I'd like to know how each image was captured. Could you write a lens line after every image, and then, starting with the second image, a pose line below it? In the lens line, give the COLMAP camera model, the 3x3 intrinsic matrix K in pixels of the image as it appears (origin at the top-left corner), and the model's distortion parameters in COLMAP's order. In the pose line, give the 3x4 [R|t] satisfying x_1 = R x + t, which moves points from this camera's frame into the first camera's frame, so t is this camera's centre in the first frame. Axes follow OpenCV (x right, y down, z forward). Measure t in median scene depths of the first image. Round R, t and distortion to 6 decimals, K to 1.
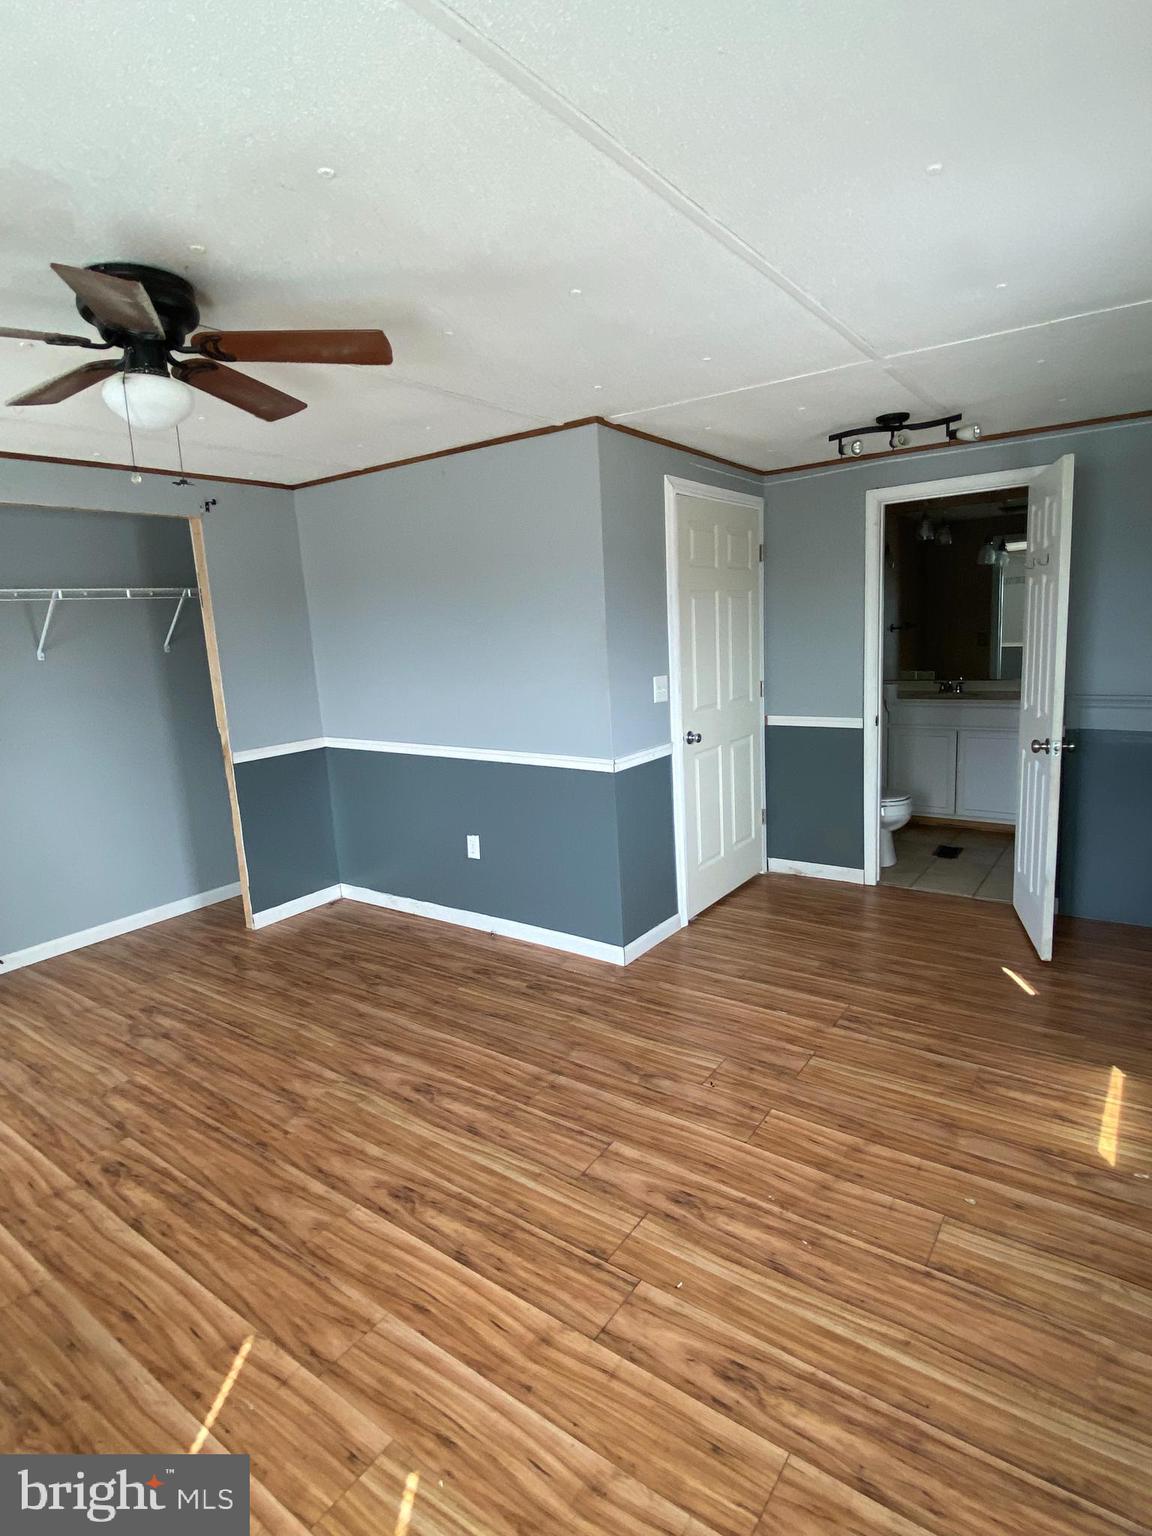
lens RADIAL K [[806.4, 0, 599.3], [0, 806.4, 772.3], [0, 0, 1]] dist [0.019138, -0.021827]
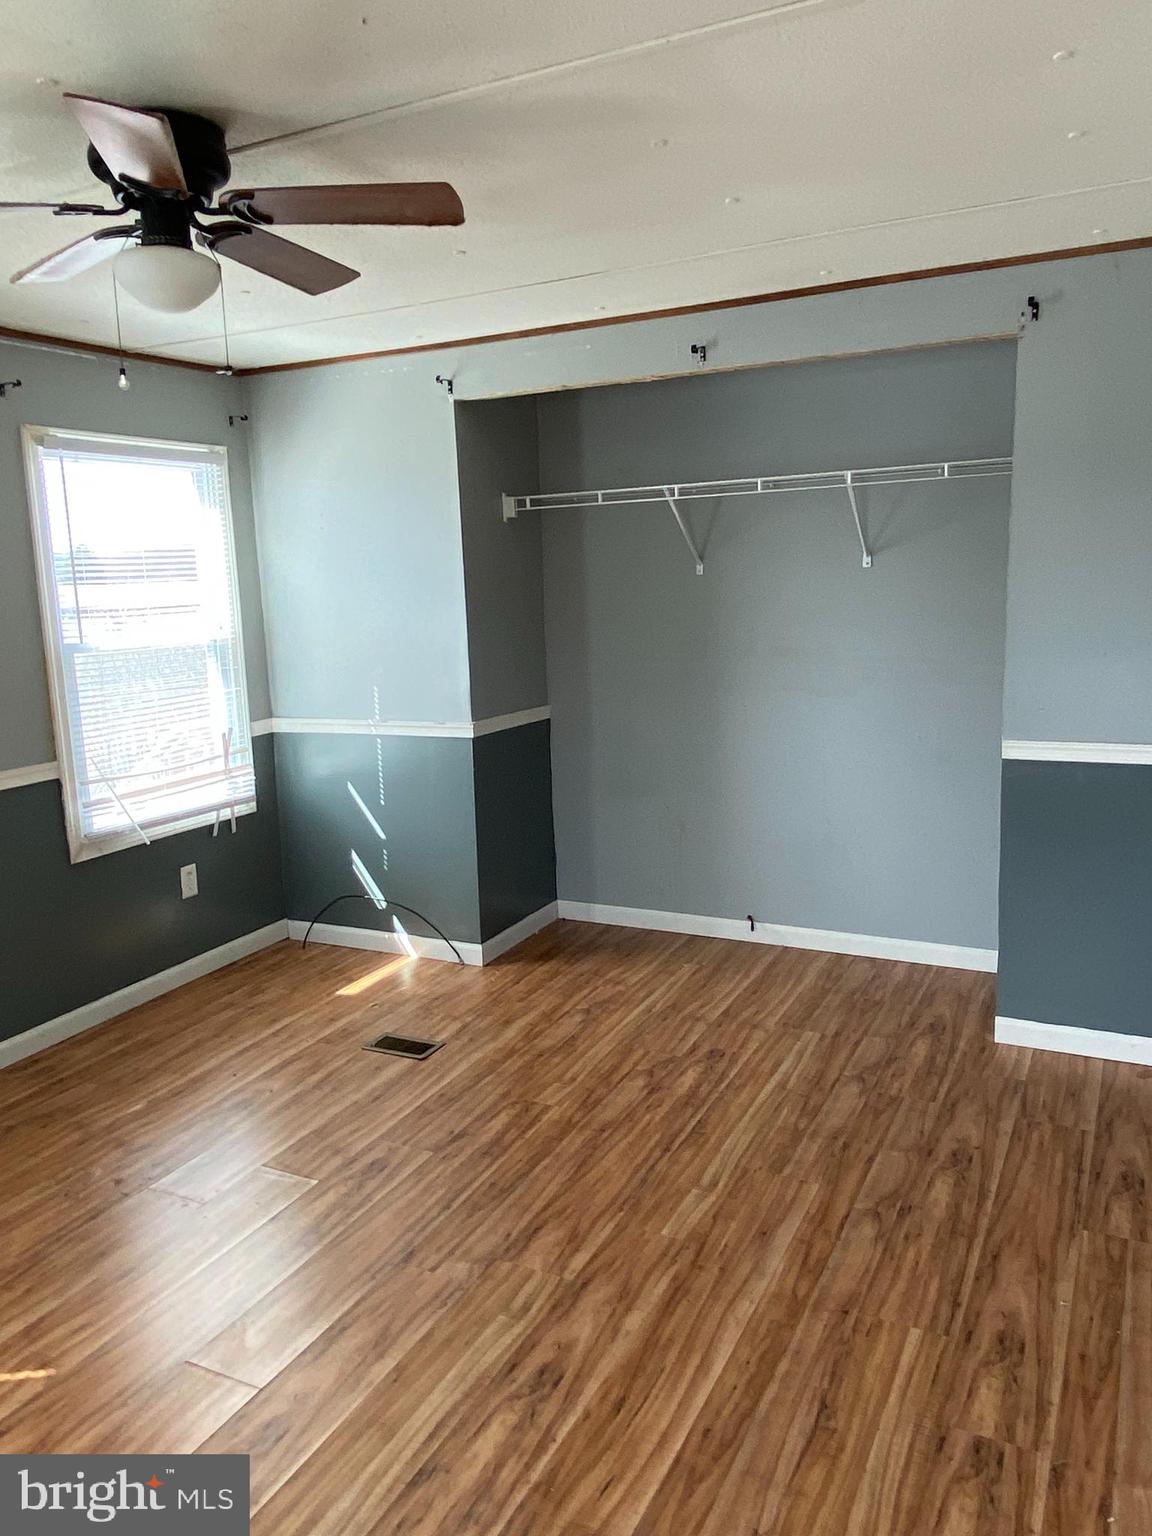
lens RADIAL K [[1133.6, 0, 575.9], [0, 1133.6, 758.5], [0, 0, 1]] dist [0.108621, -0.131261]
pose [[0.134648, 0.217310, -0.966771, 0.459917], [-0.155262, 0.968231, 0.196014, -0.188214], [0.978654, 0.123710, 0.164111, 0.790621]]
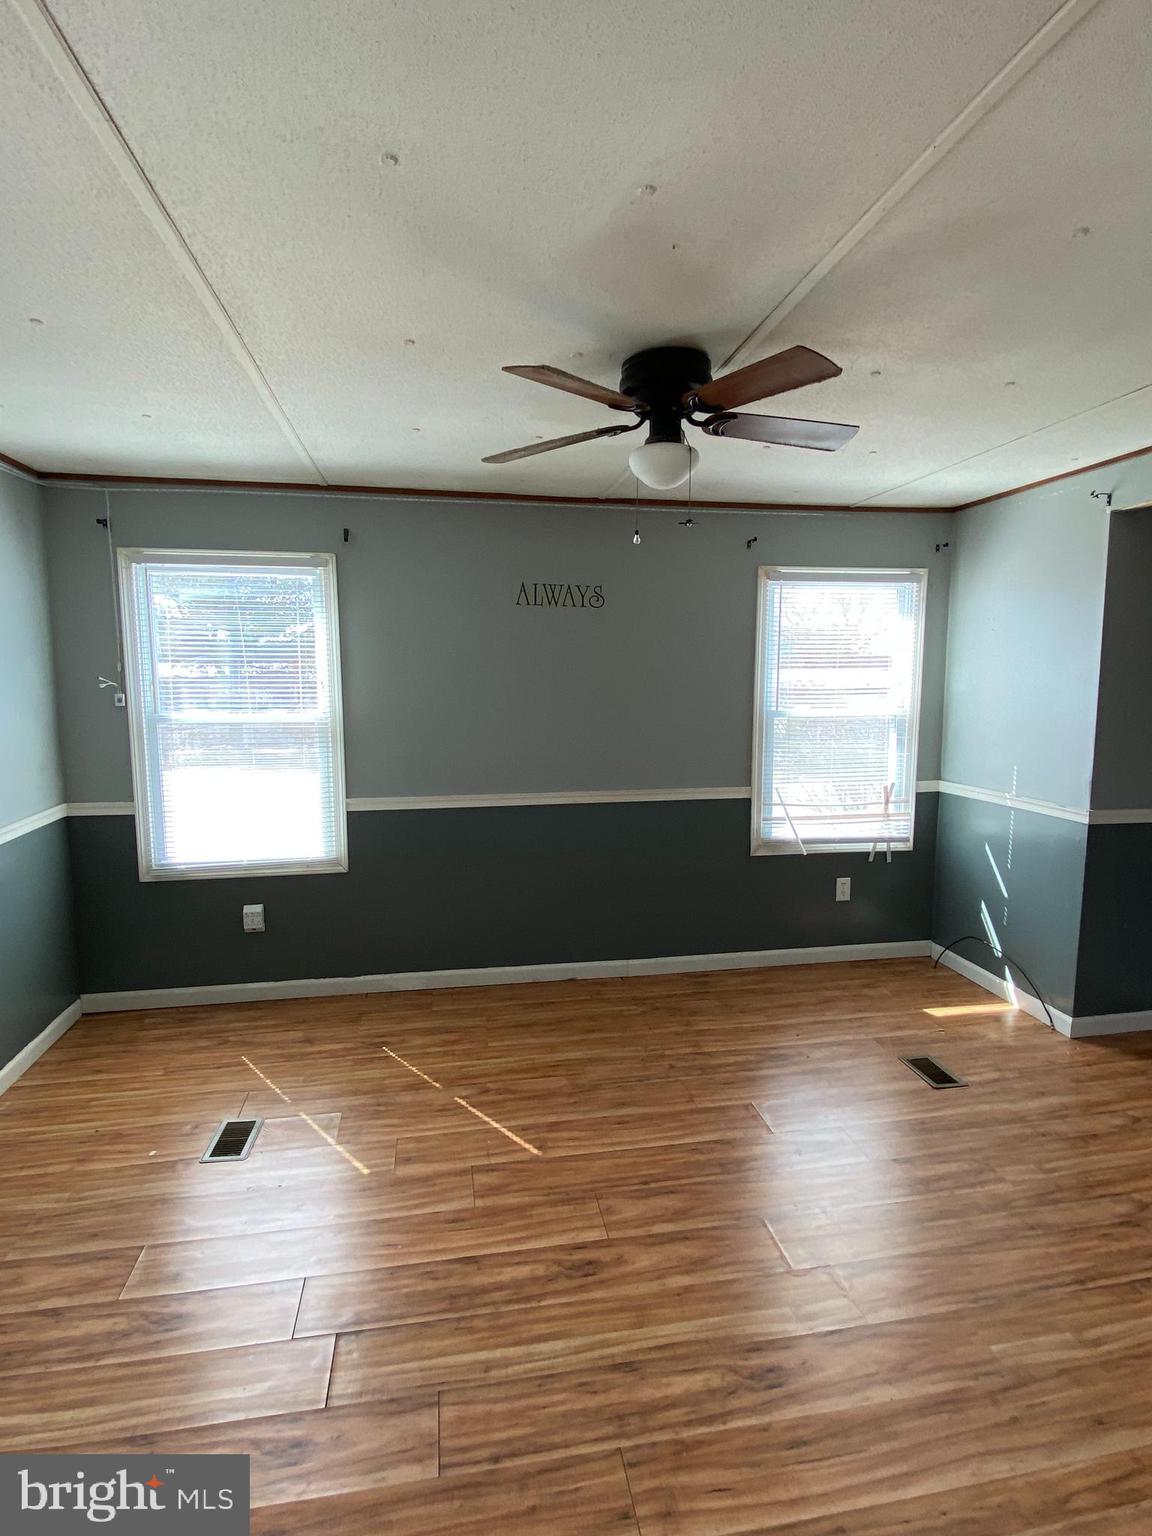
lens RADIAL K [[806.4, 0, 599.3], [0, 806.4, 772.3], [0, 0, 1]] dist [0.019138, -0.021827]
pose [[-0.702616, 0.144271, -0.696791, 0.249593], [-0.095529, 0.951241, 0.293282, -0.237697], [0.705128, 0.272629, -0.654575, 1.139775]]
